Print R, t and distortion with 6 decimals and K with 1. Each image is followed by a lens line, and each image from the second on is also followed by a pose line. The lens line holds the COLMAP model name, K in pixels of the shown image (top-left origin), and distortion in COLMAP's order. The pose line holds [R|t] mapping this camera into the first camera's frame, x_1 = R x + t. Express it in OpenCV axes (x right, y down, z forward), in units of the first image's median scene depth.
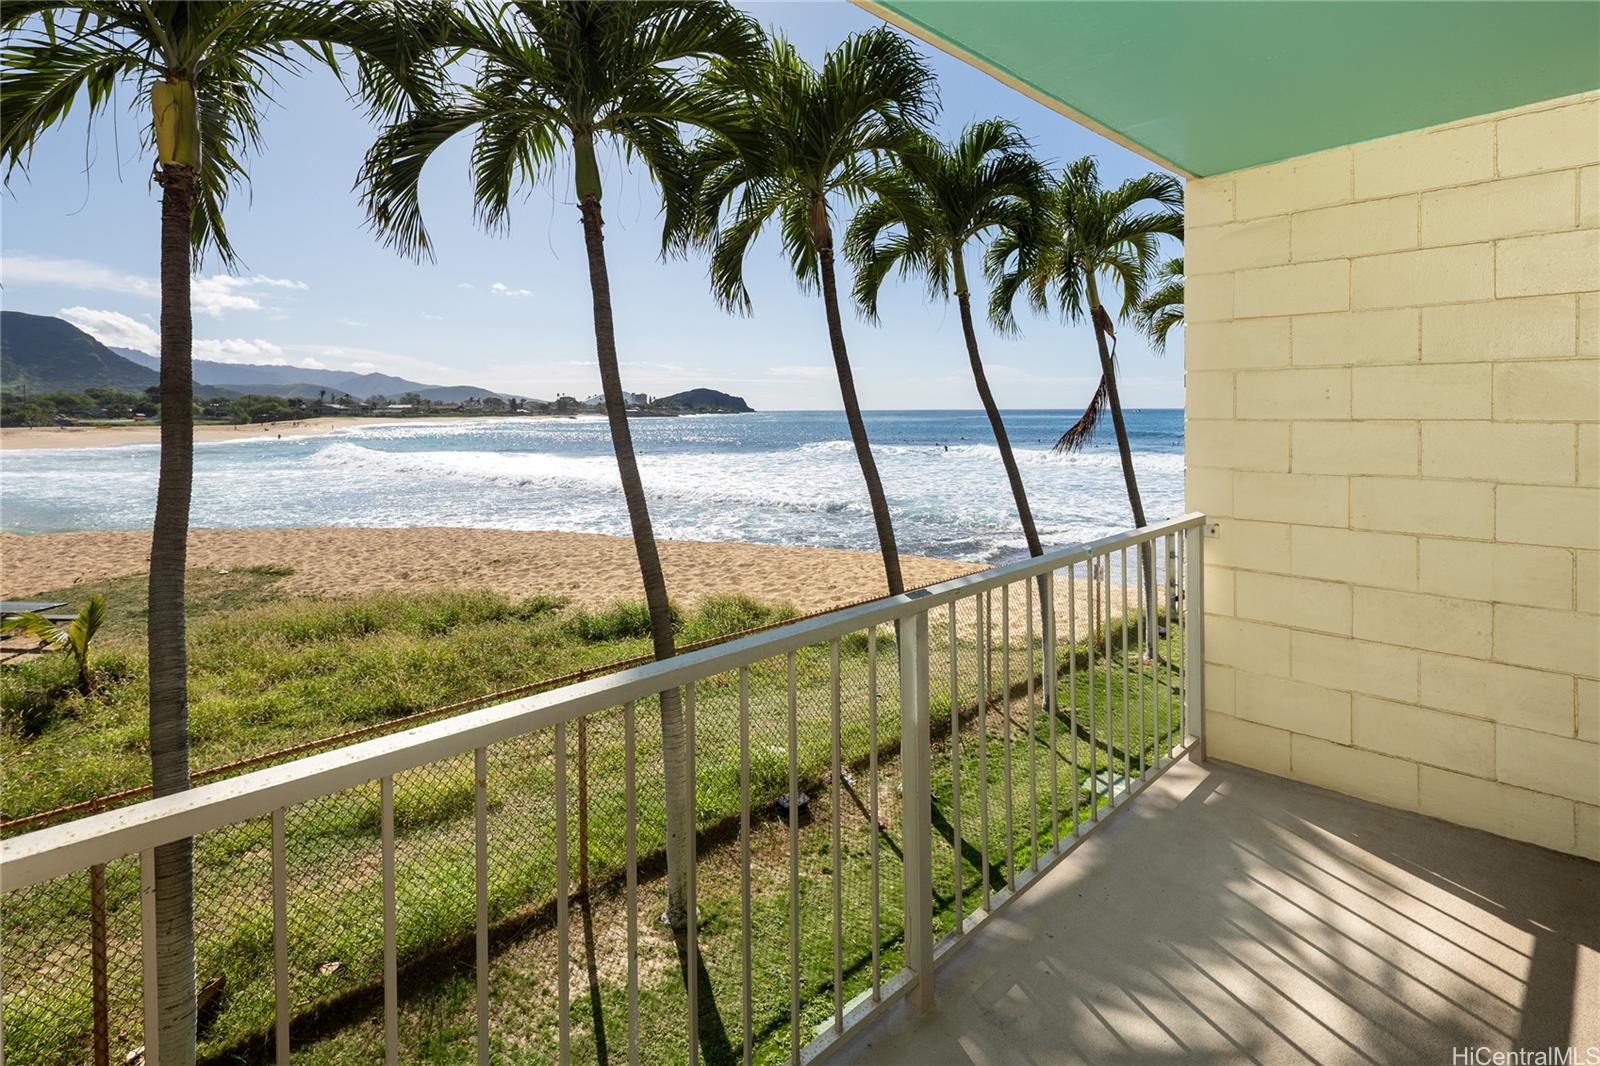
lens RADIAL K [[788.7, 0, 826.6], [0, 788.7, 440.1], [0, 0, 1]] dist [0.005556, -0.003412]
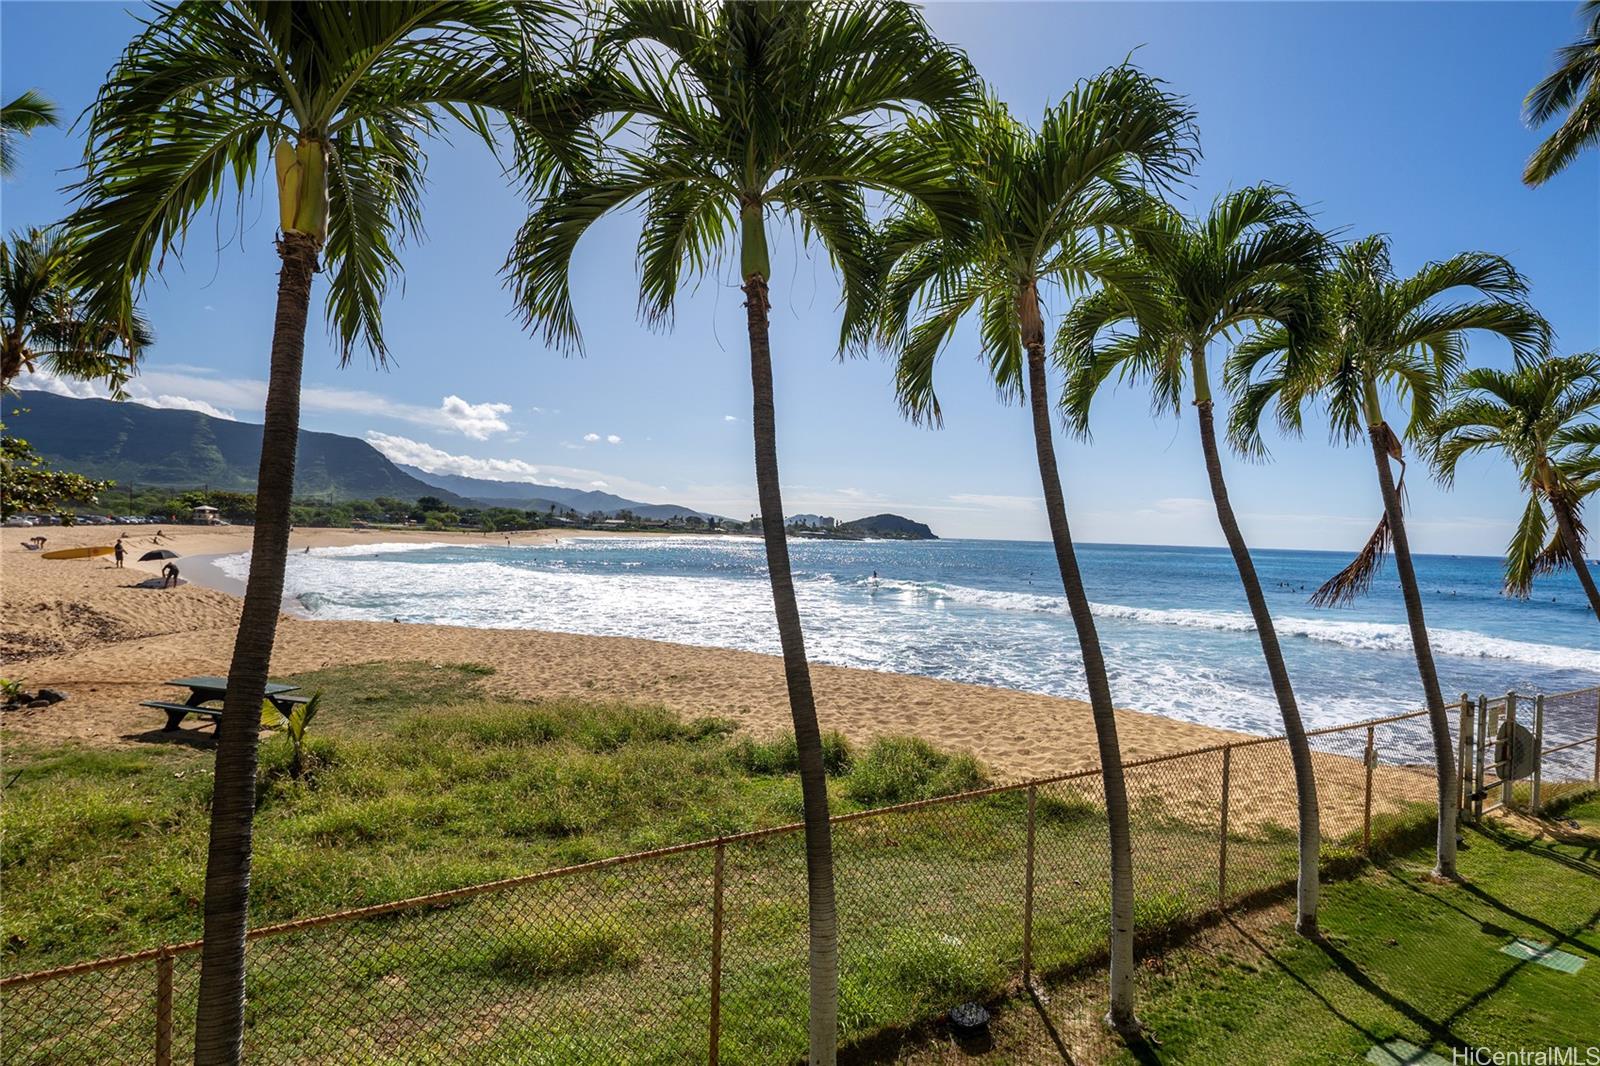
lens RADIAL K [[788.7, 0, 798.3], [0, 788.7, 529.4], [0, 0, 1]] dist [0.005556, -0.003412]
pose [[0.963656, 0.036127, -0.264691, -0.012123], [-0.048274, 0.998052, -0.039530, -0.003292], [0.262747, 0.050871, 0.963523, 0.119210]]
